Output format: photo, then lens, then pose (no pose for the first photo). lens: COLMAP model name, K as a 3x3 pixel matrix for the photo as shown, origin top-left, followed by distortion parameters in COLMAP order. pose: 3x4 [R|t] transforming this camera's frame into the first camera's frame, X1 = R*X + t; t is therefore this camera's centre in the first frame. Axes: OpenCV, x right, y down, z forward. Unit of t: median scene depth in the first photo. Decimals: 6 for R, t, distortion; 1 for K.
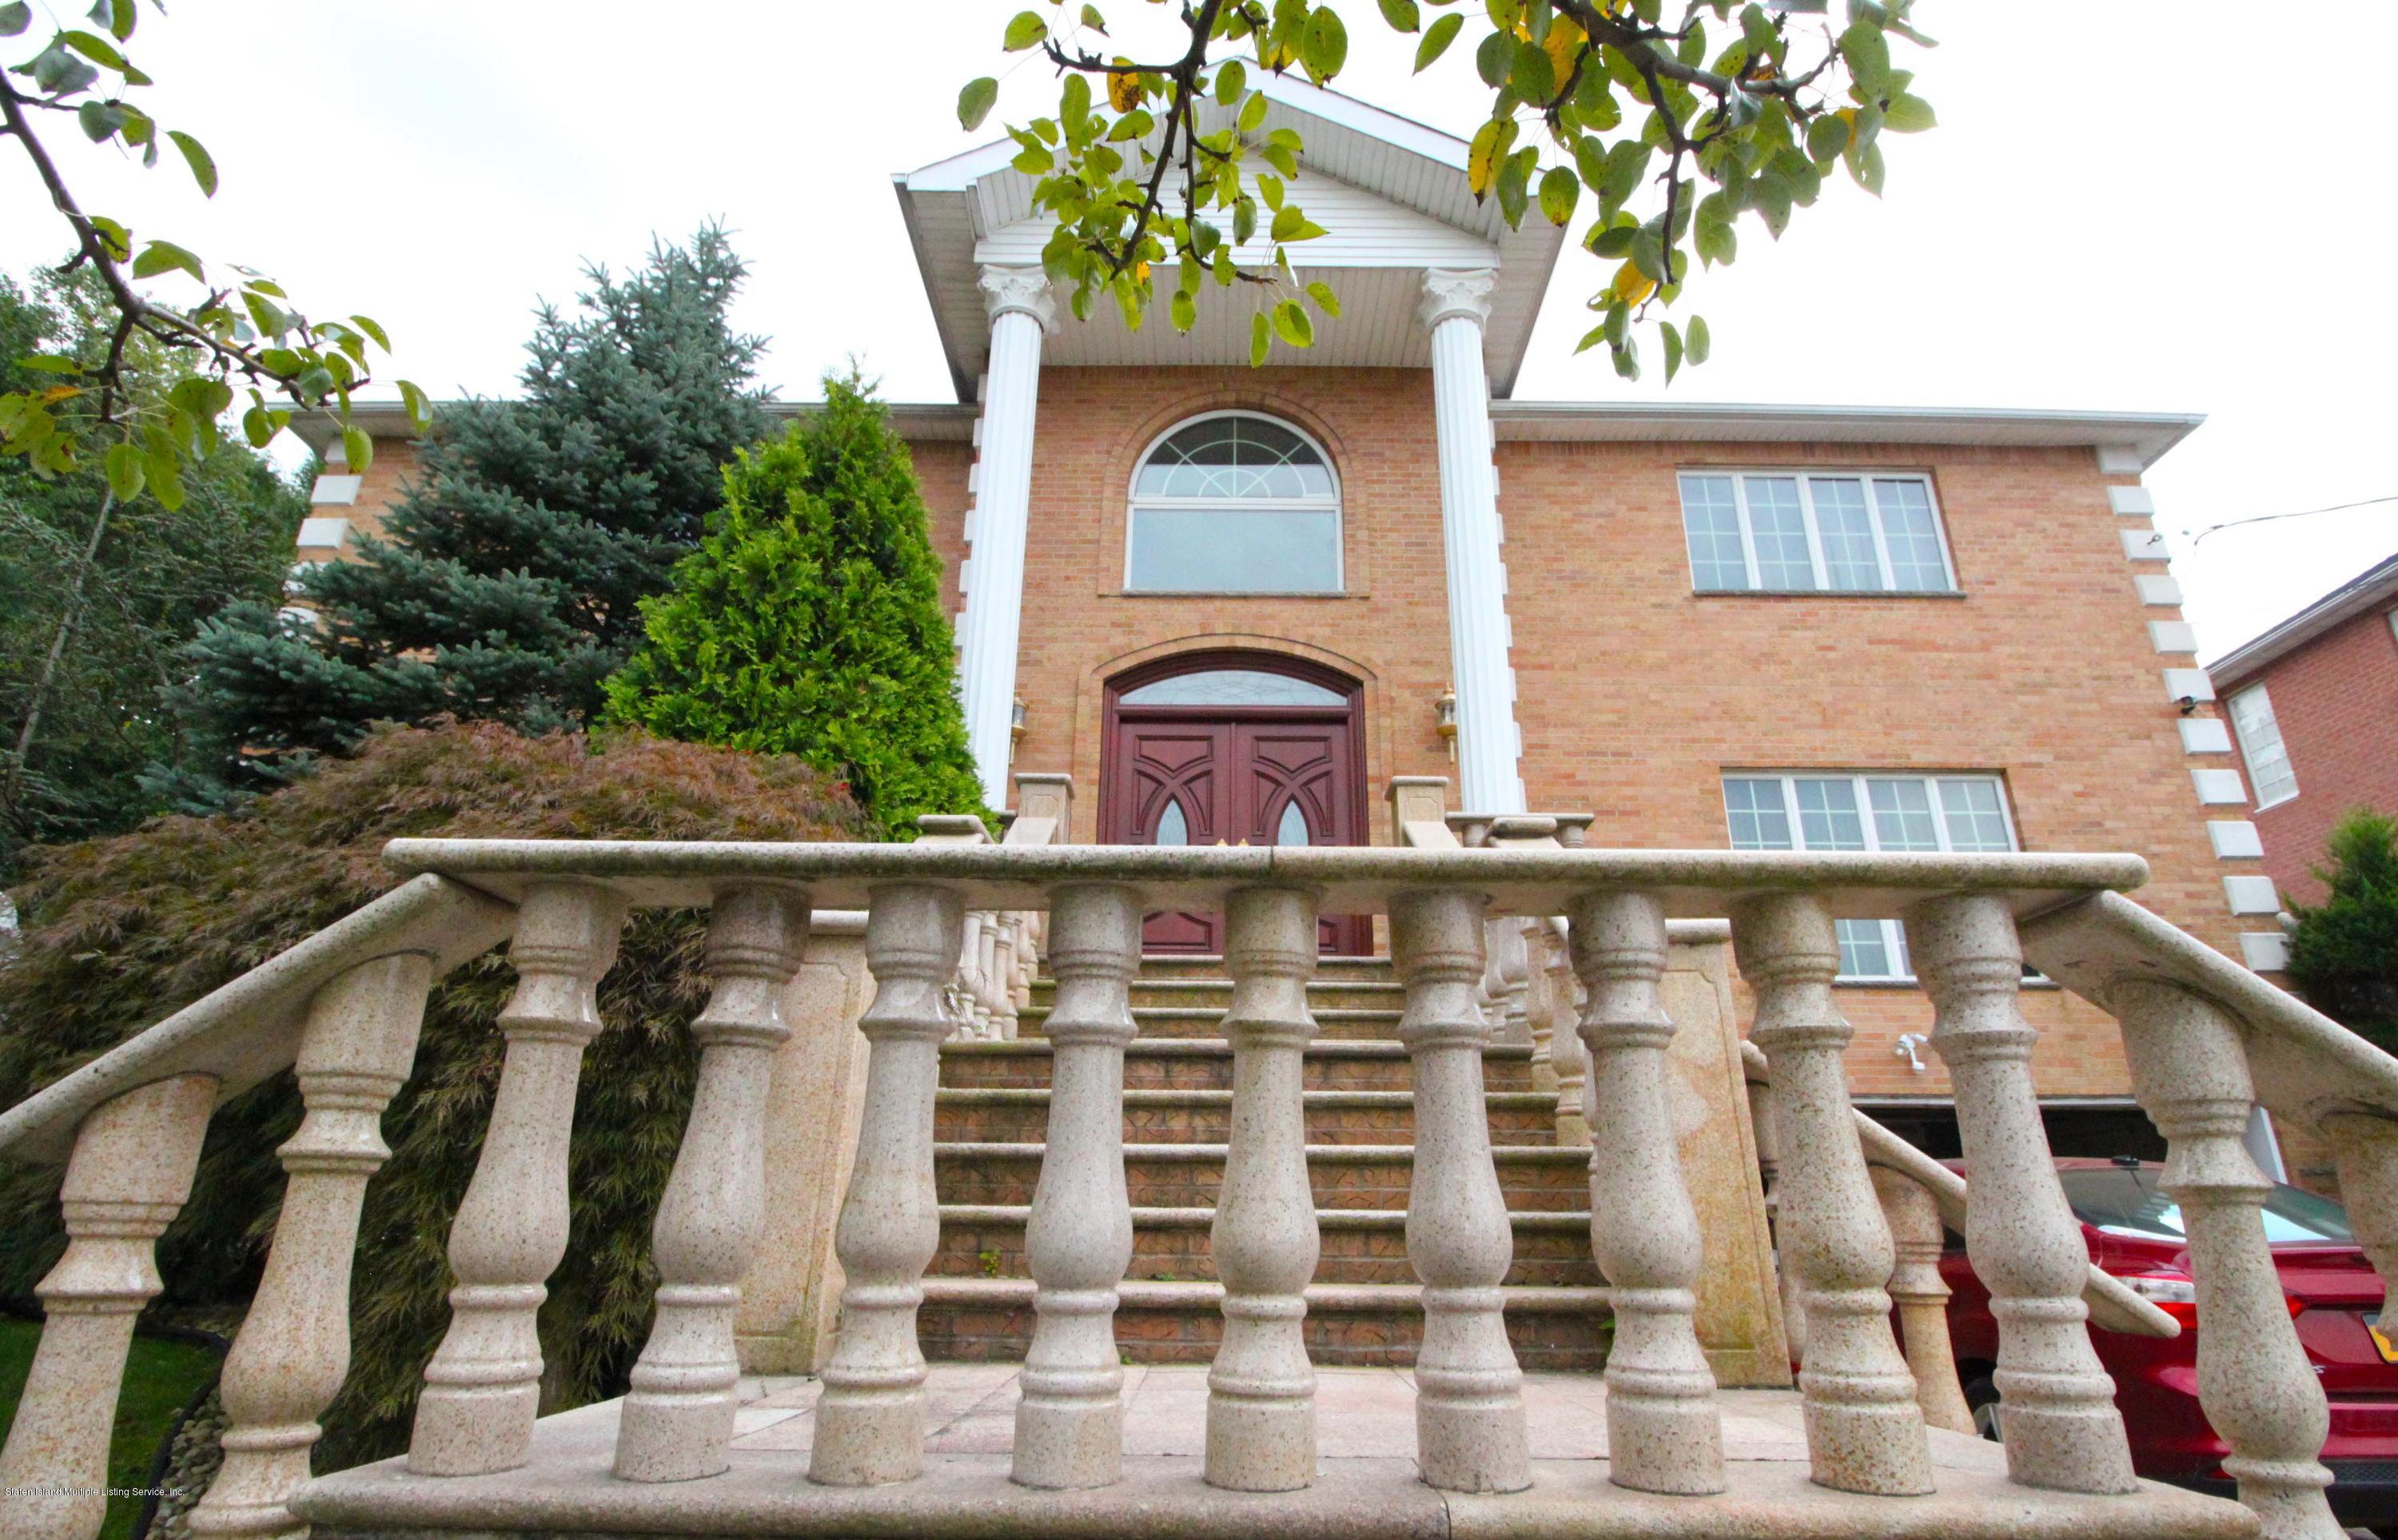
lens RADIAL K [[1122.8, 0, 1206.4], [0, 1122.8, 822.2], [0, 0, 1]] dist [-0.017240, -0.000520]
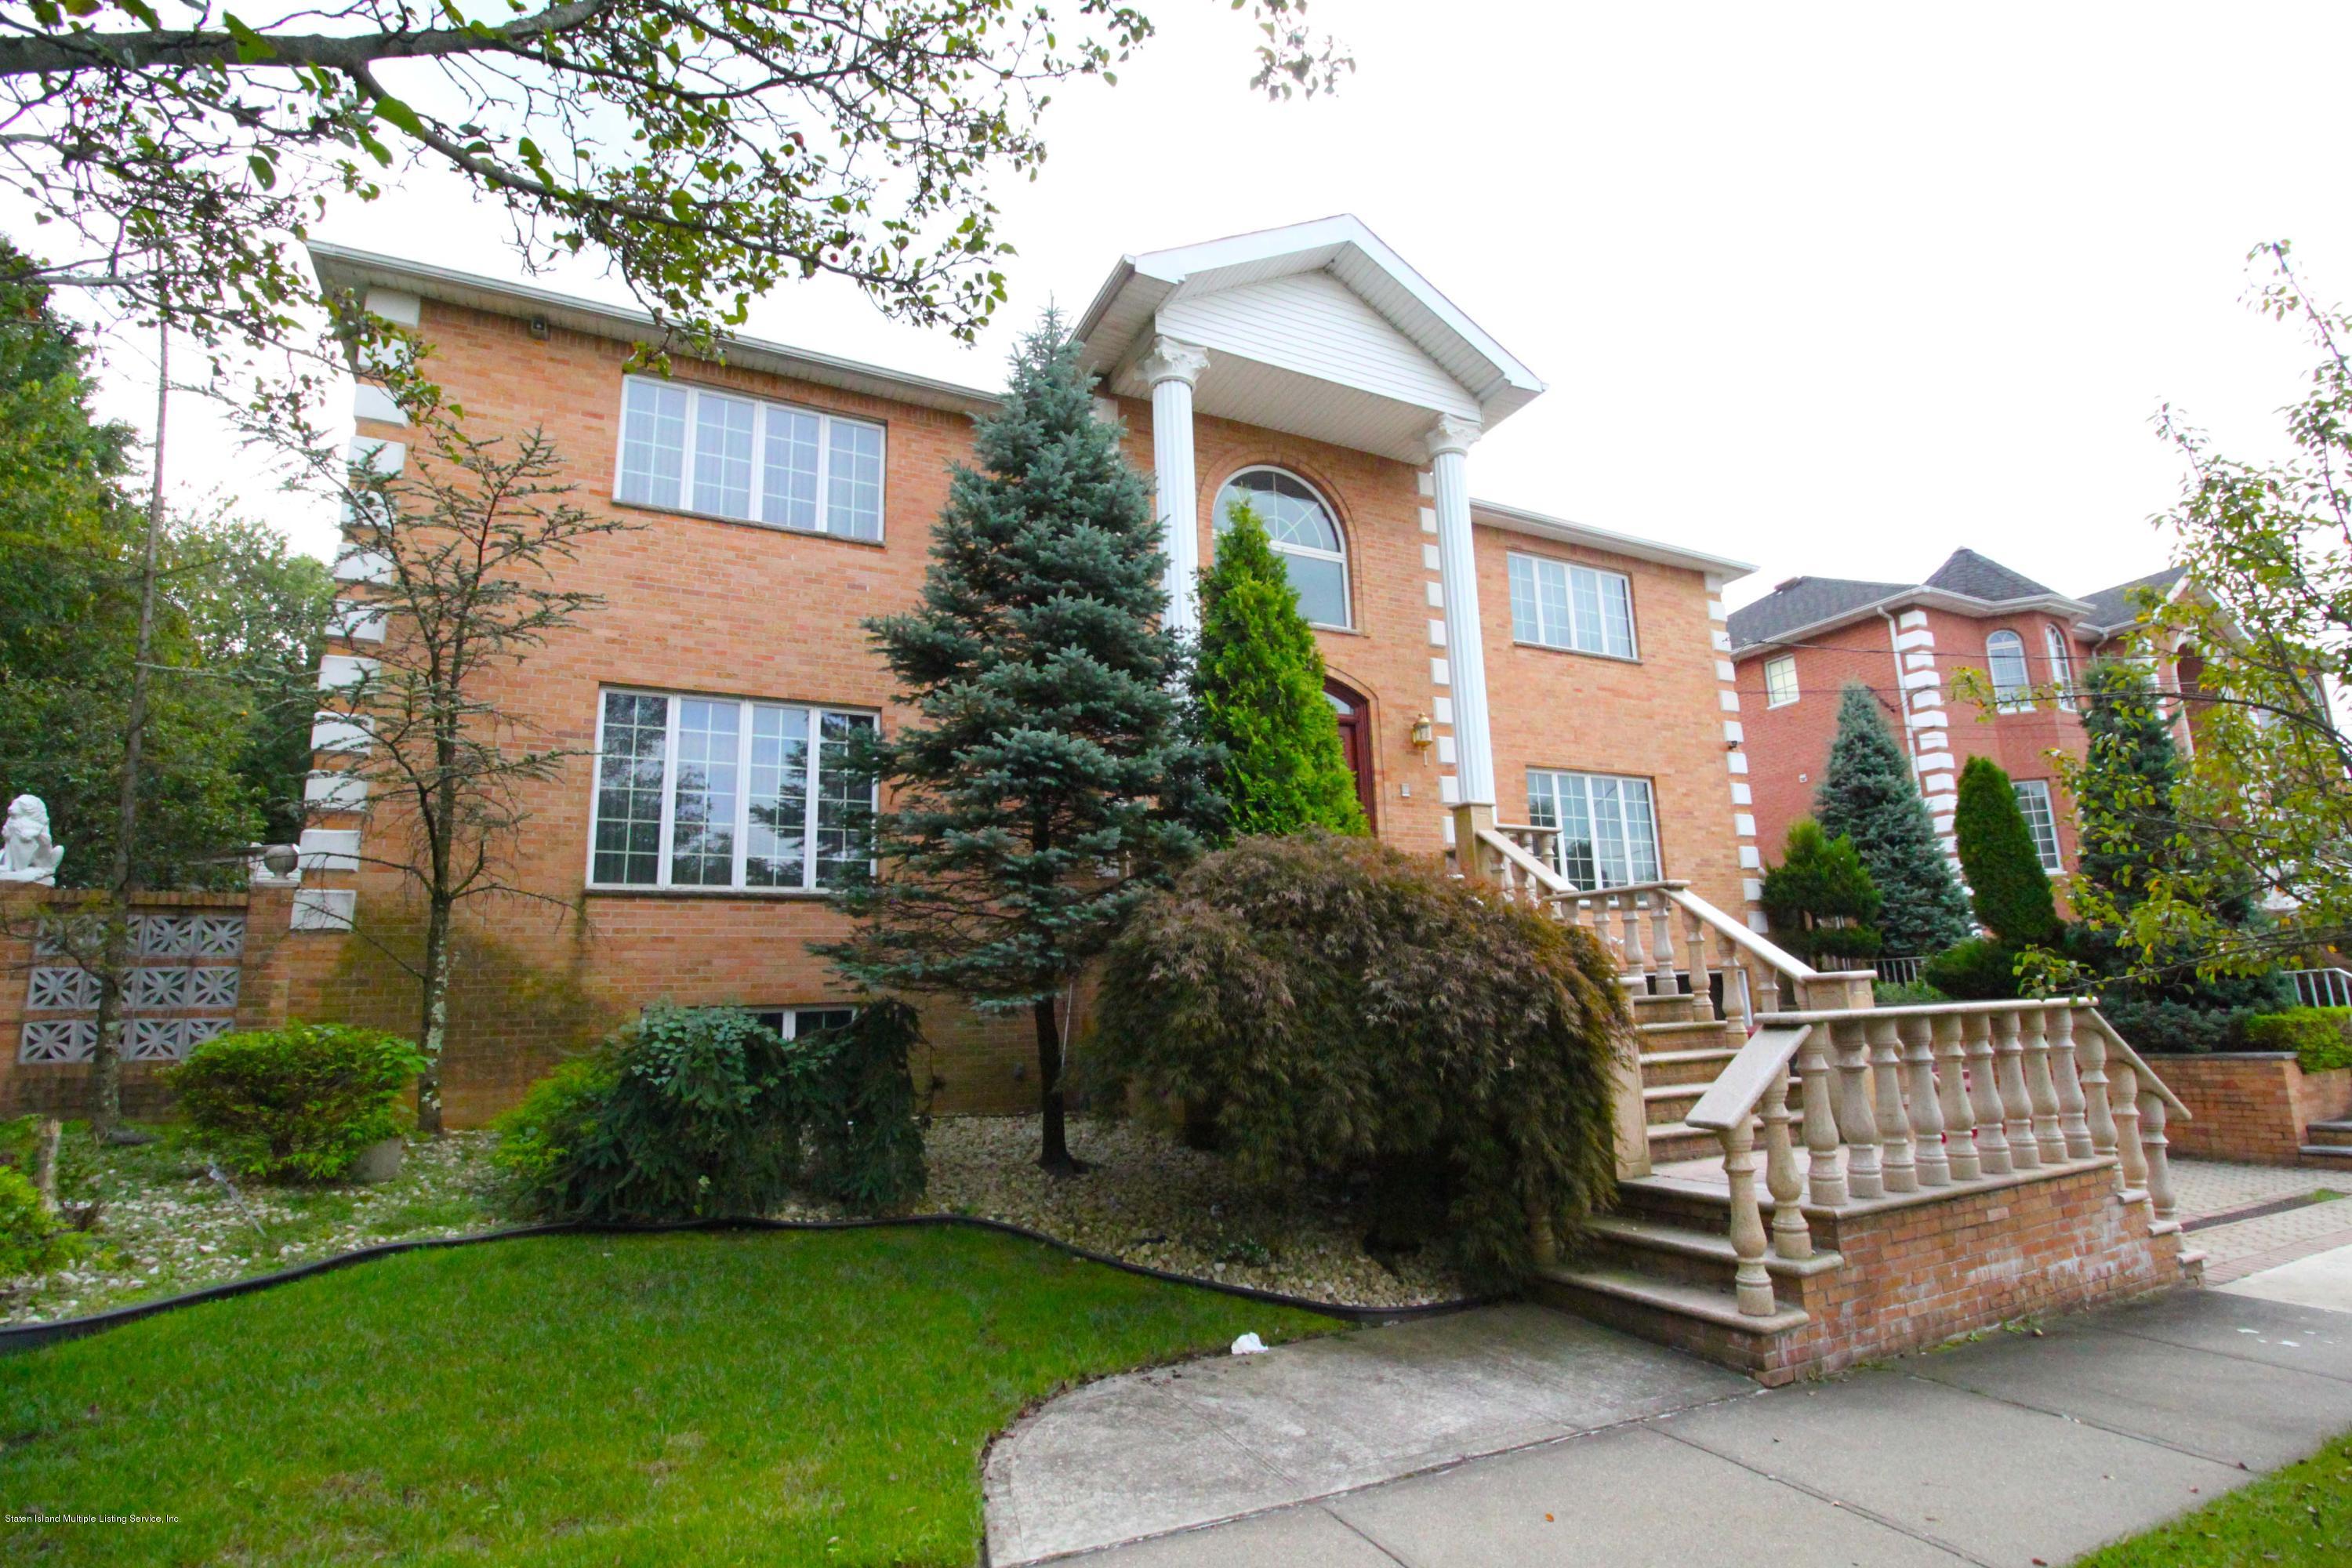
lens RADIAL K [[1094.8, 0, 1193.1], [0, 1094.8, 792.7], [0, 0, 1]] dist [-0.001335, -0.012137]
pose [[0.888802, 0.048801, 0.455685, -0.641788], [-0.112348, 0.987176, 0.113412, -0.131892], [-0.444306, -0.151996, 0.882887, -0.145091]]
